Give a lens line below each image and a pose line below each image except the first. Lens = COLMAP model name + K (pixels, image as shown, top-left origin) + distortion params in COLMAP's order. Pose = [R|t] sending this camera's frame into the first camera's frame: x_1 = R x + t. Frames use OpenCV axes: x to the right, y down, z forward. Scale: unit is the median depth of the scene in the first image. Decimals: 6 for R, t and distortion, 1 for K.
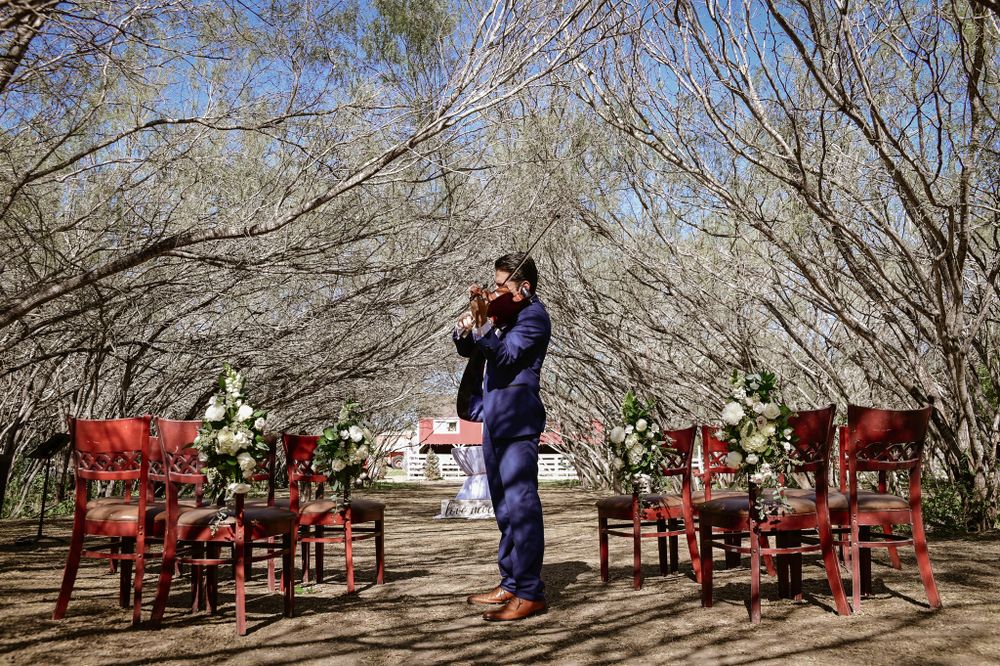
lens RADIAL K [[804.2, 0, 500.0], [0, 804.2, 333.0], [0, 0, 1]] dist [-0.091919, -0.001239]
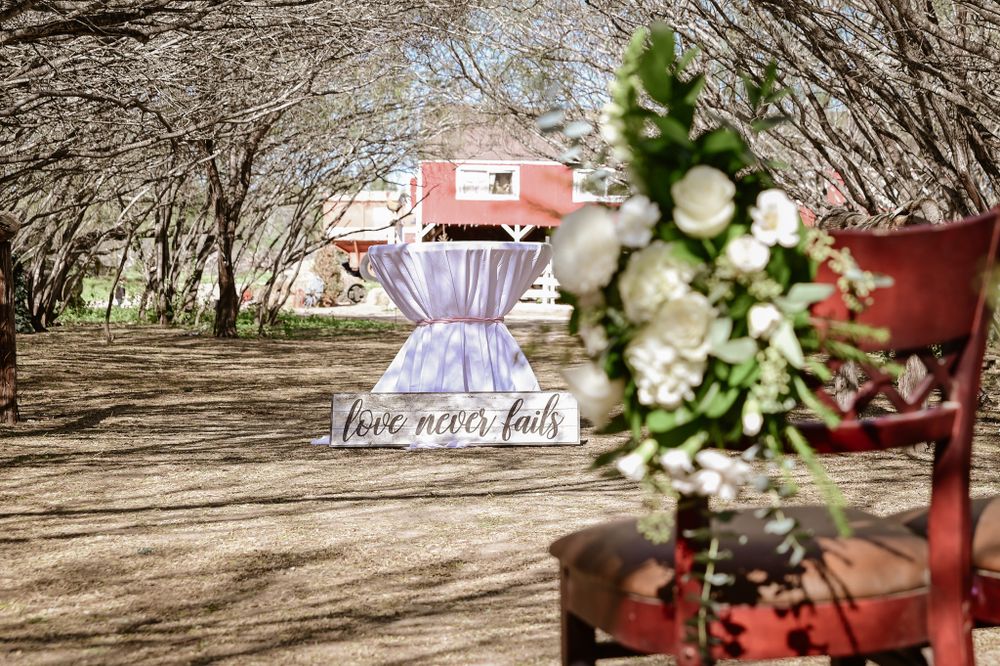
lens RADIAL K [[1570.6, 0, 500.0], [0, 1570.6, 333.0], [0, 0, 1]] dist [-0.013740, -0.007624]
pose [[0.993258, 0.019036, -0.114349, 0.160354], [0.005504, 0.977568, 0.210548, 0.063069], [0.115792, -0.209758, 0.970873, 0.588928]]
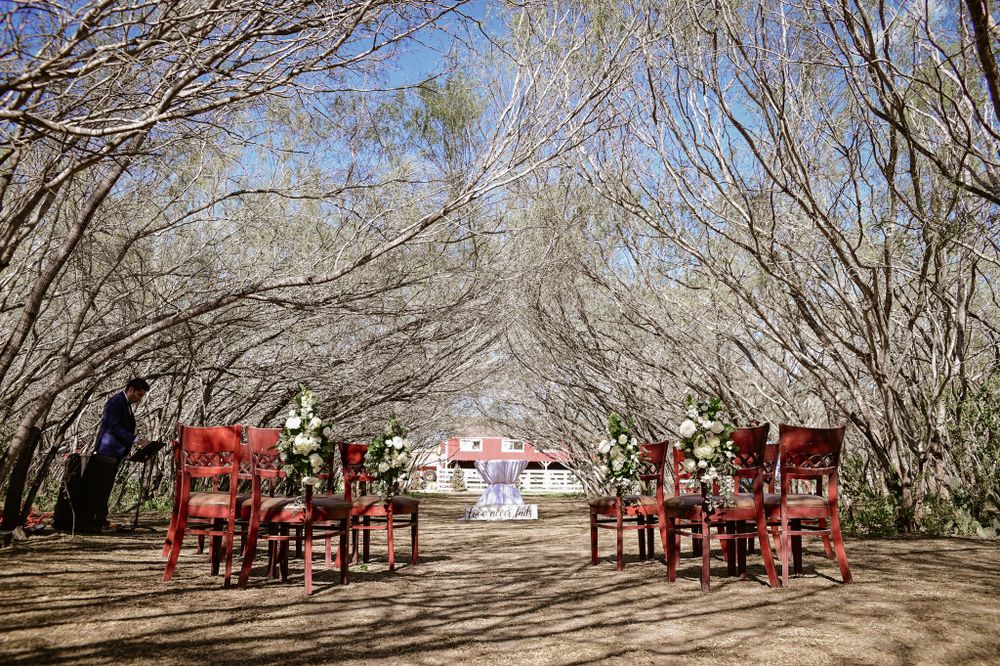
lens RADIAL K [[710.3, 0, 500.0], [0, 710.3, 333.0], [0, 0, 1]] dist [-0.083979, 0.000777]
pose [[0.999517, 0.011612, -0.028818, 0.011798], [-0.012890, 0.998923, -0.044567, -0.000301], [0.028269, 0.044917, 0.998591, -0.119736]]
